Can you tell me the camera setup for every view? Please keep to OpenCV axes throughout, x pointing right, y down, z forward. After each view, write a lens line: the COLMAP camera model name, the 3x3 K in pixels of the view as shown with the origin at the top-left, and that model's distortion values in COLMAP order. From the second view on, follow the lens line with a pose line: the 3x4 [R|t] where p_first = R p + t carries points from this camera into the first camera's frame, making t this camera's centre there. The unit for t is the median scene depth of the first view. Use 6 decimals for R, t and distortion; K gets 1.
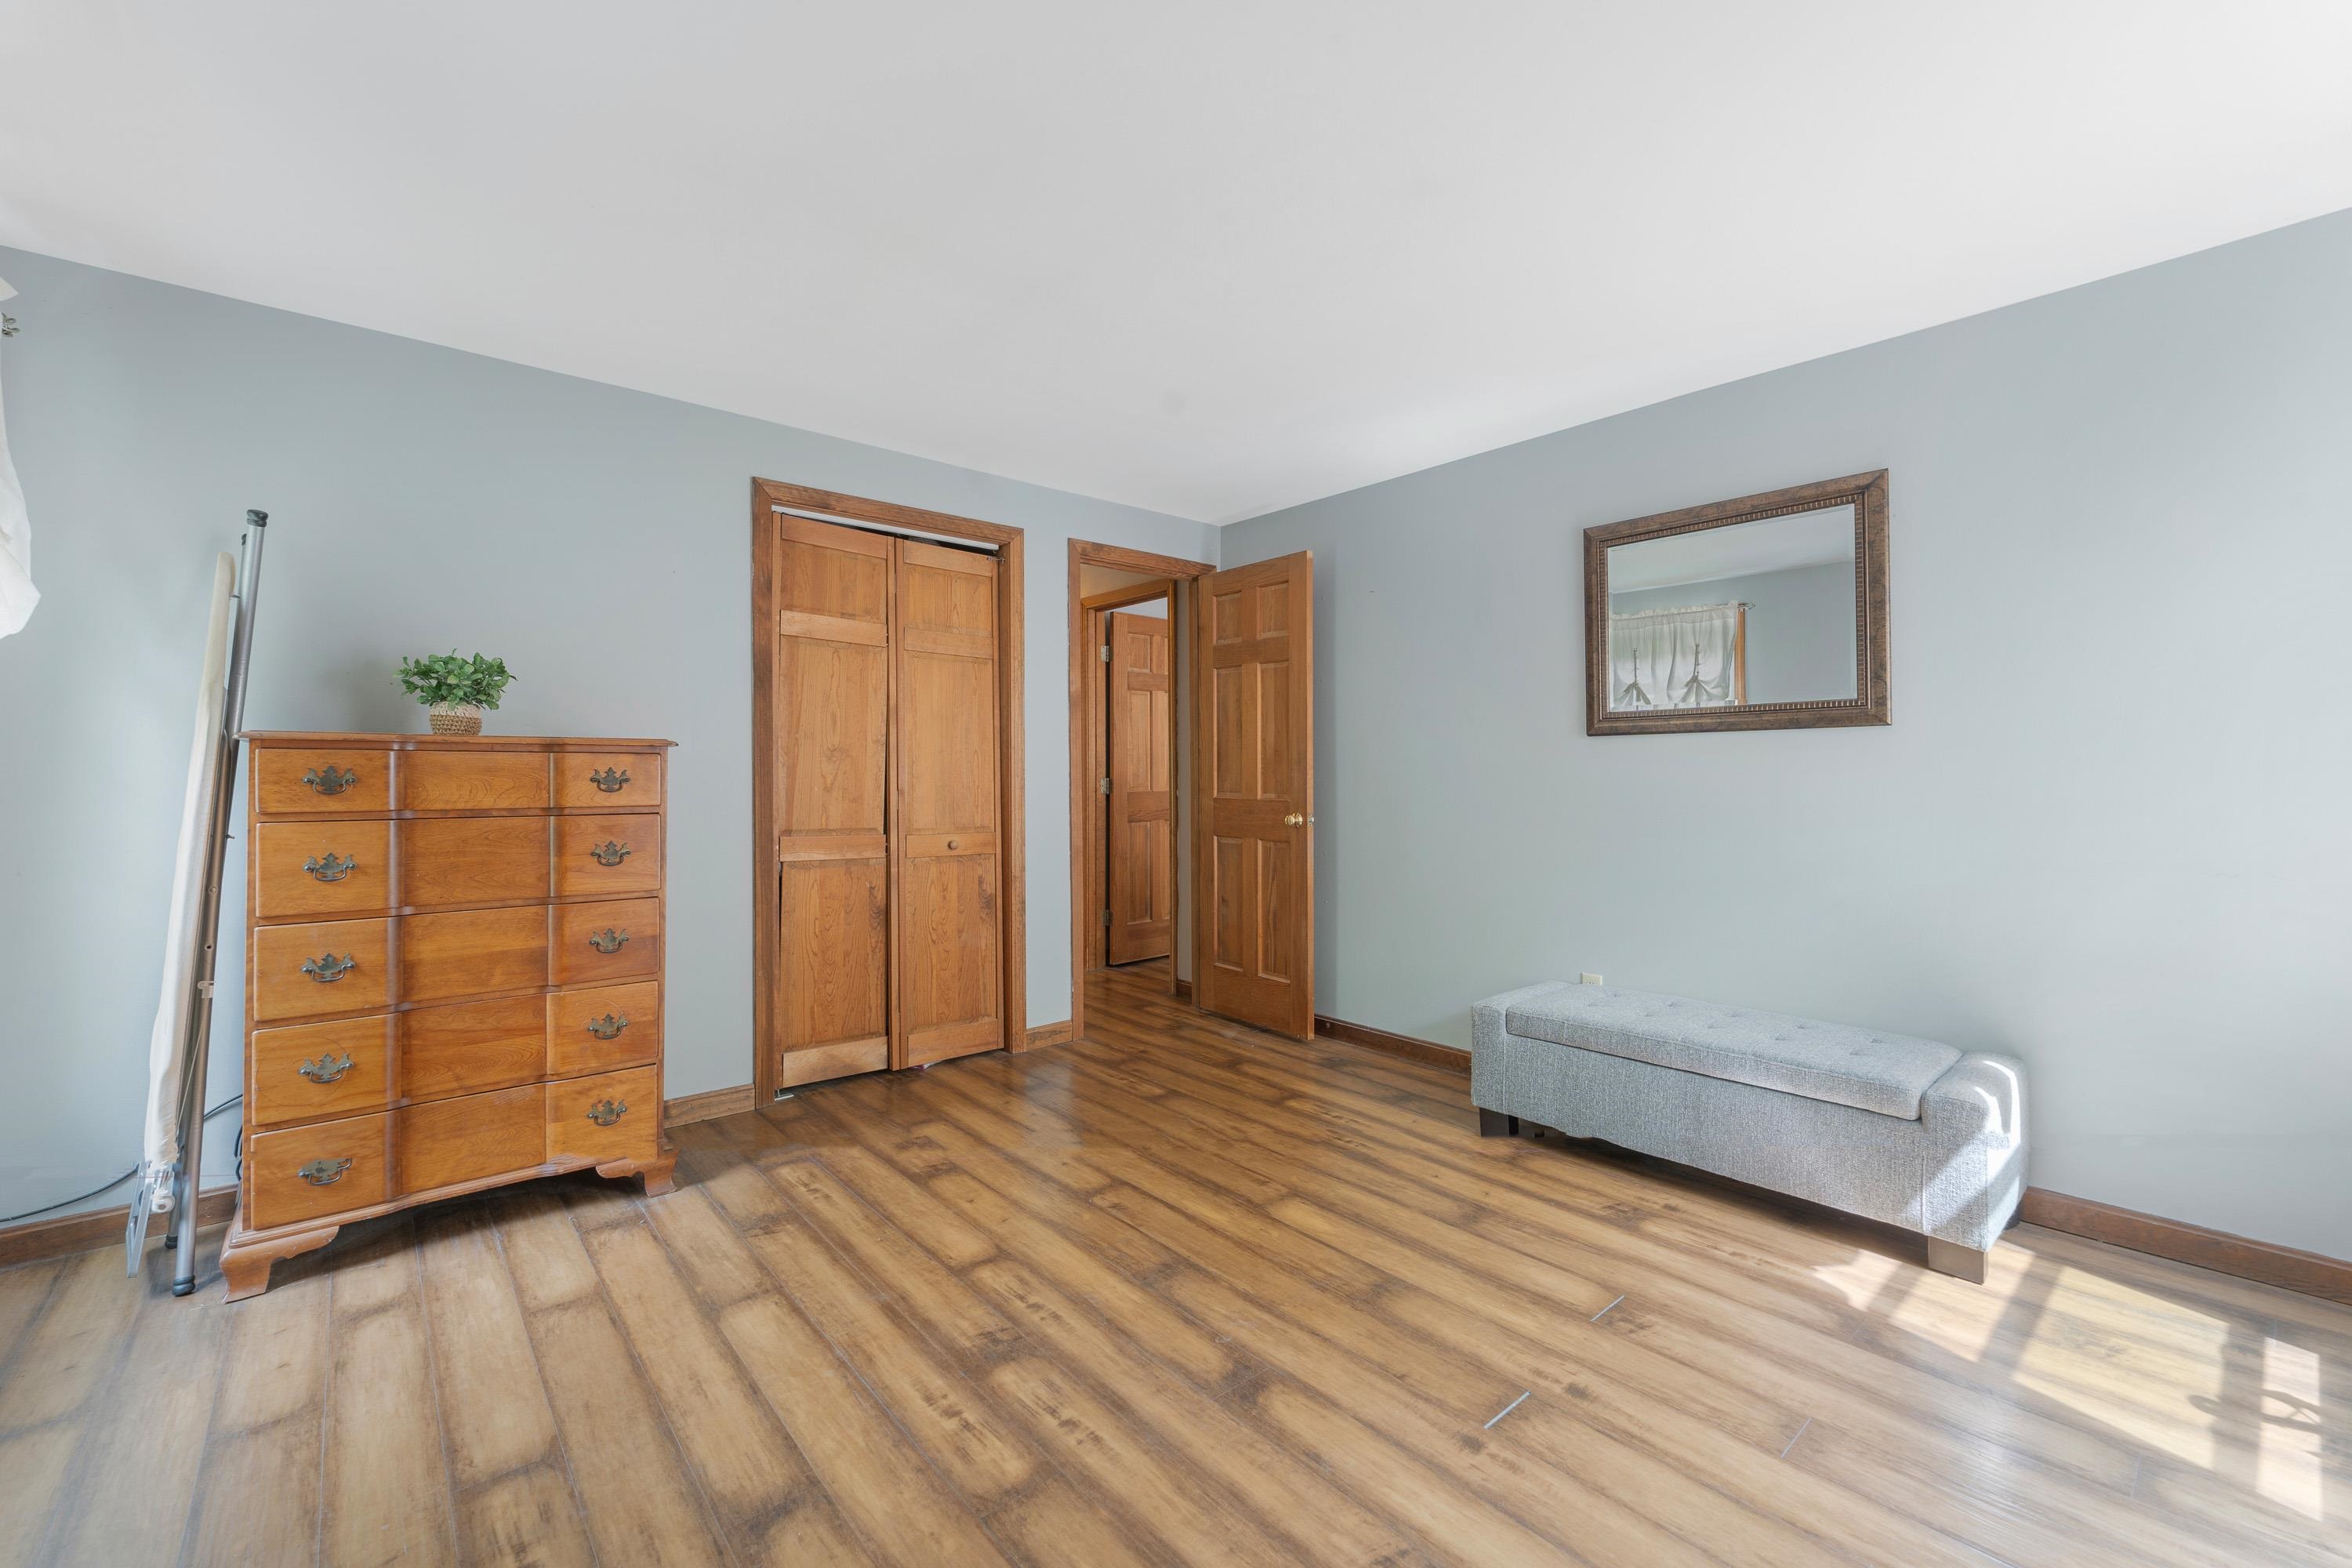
lens RADIAL K [[970.0, 0, 1181.0], [0, 970.0, 777.0], [0, 0, 1]] dist [-0.008098, 0.000579]
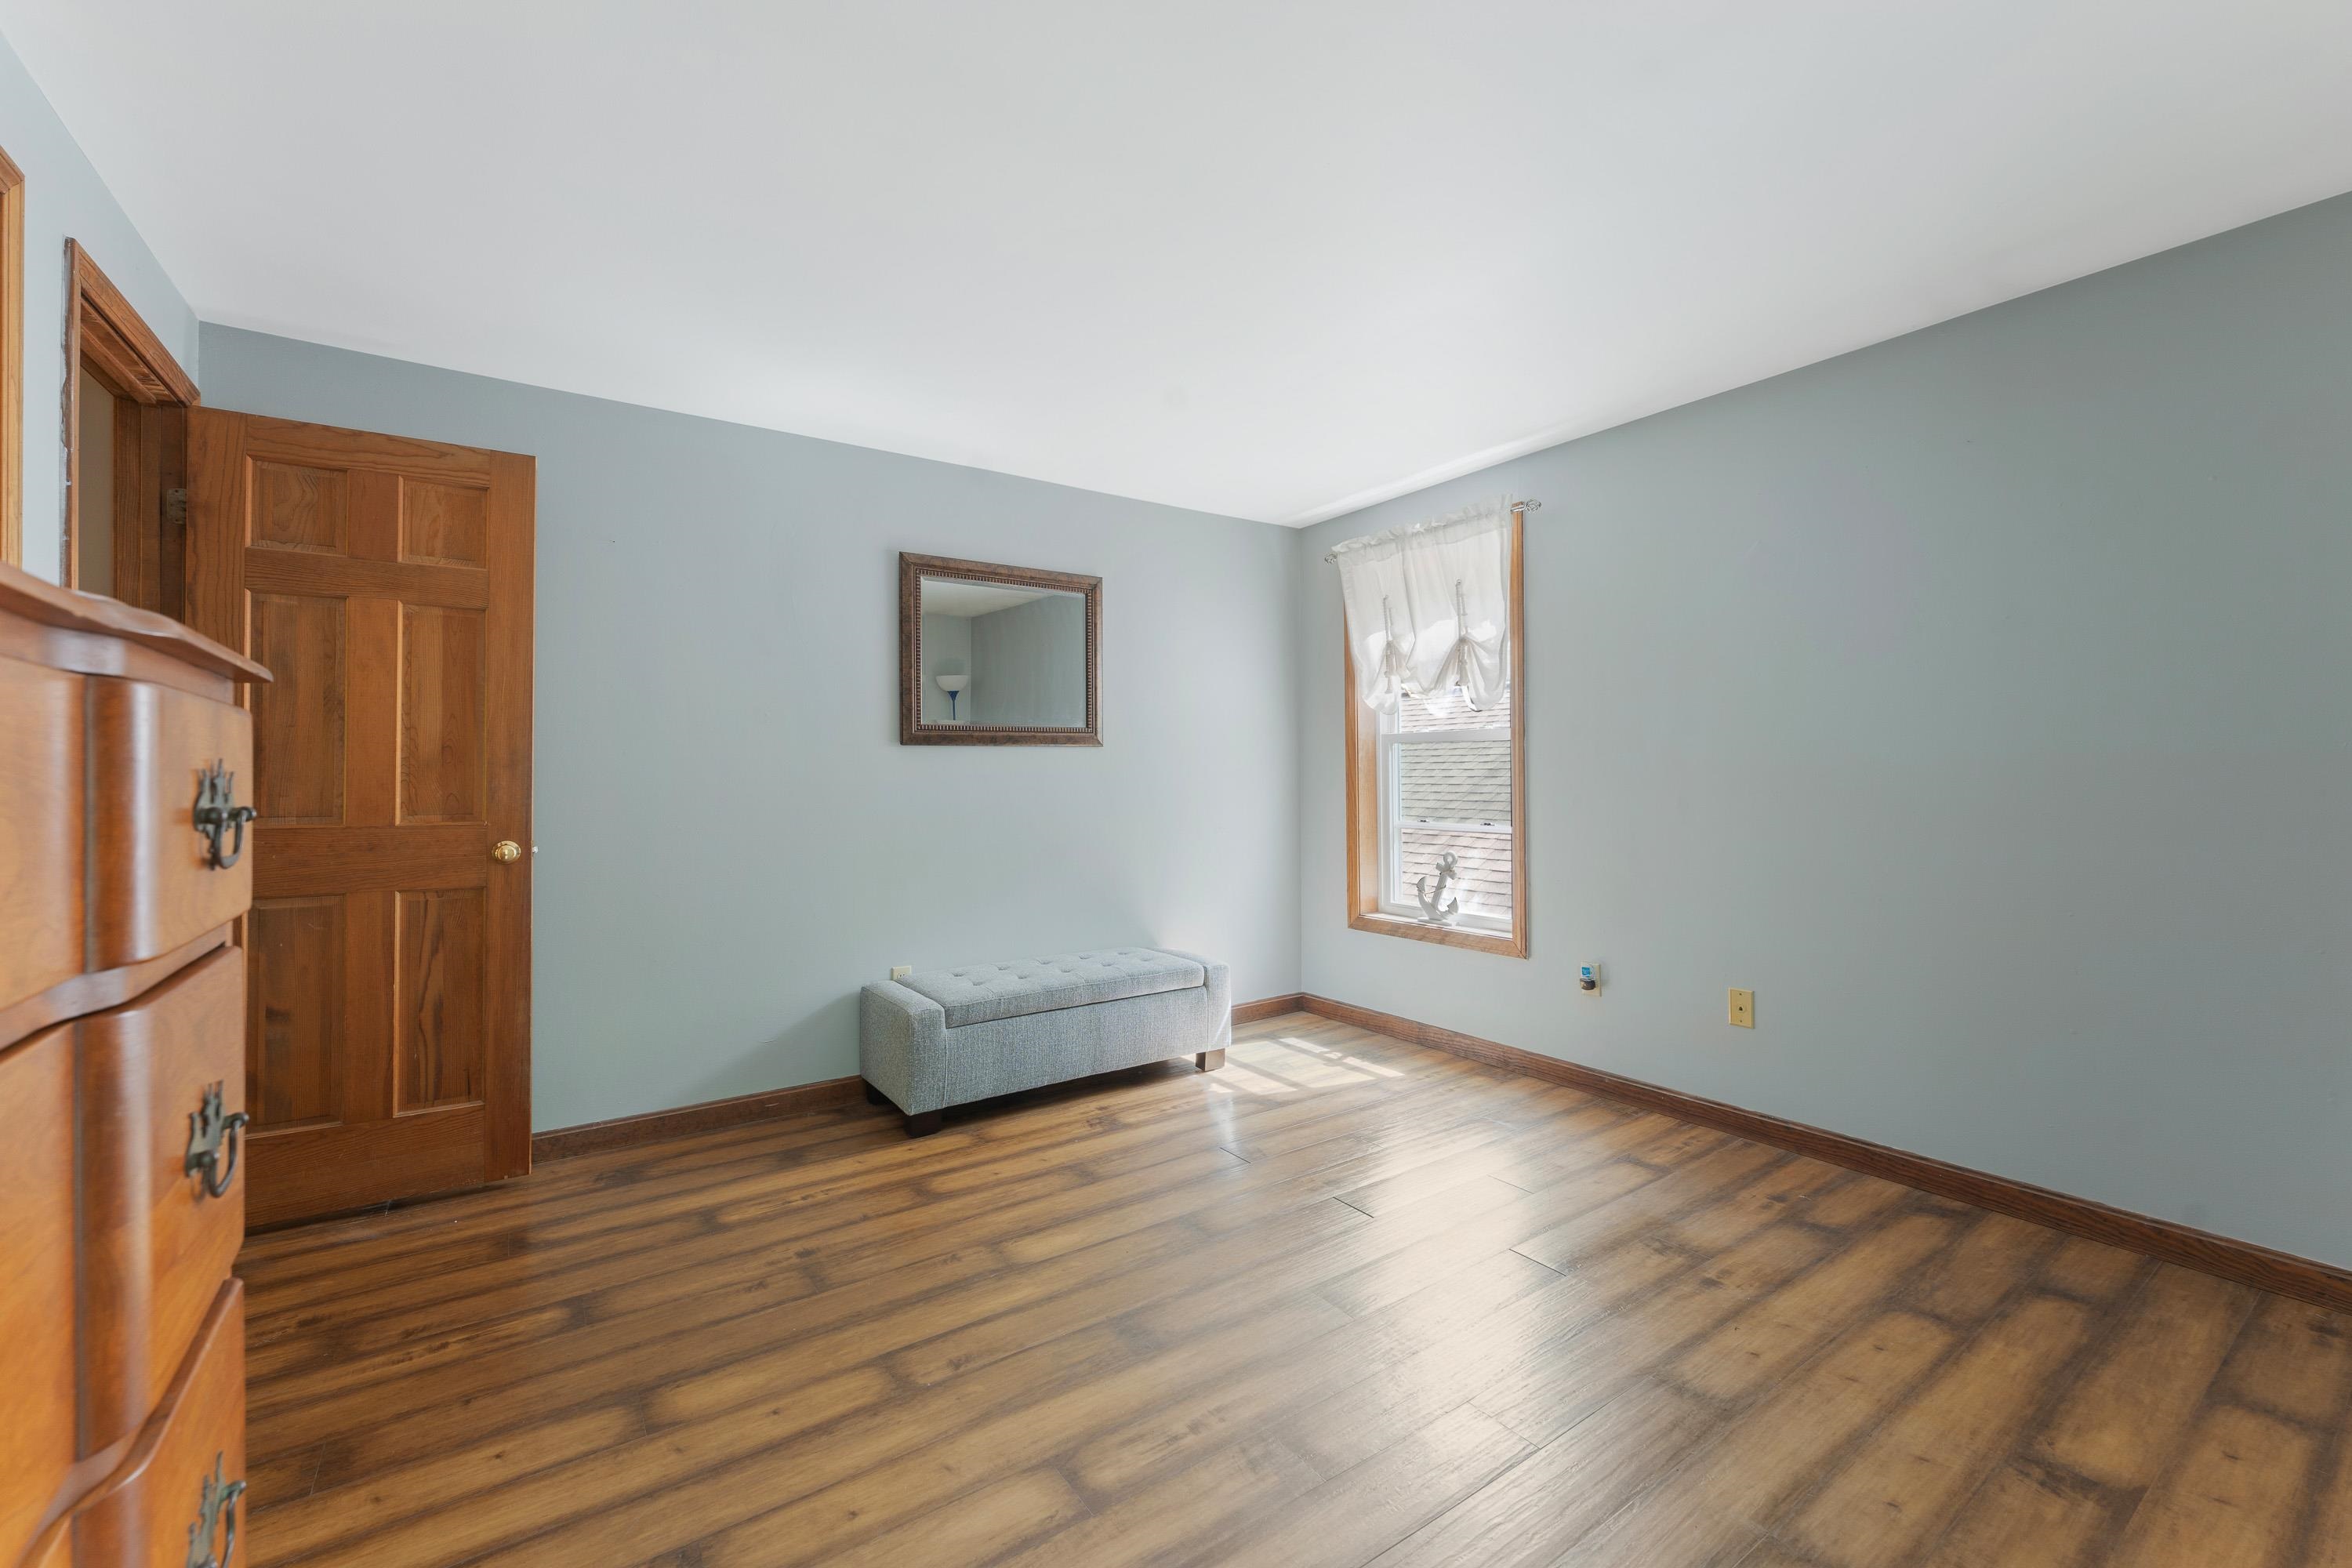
lens RADIAL K [[970.0, 0, 1180.7], [0, 970.0, 772.4], [0, 0, 1]] dist [-0.008098, 0.000579]
pose [[0.094399, 0.005110, 0.995521, -0.736952], [0.010234, 0.999929, -0.006103, -0.002639], [-0.995482, 0.010765, 0.094340, 0.704607]]
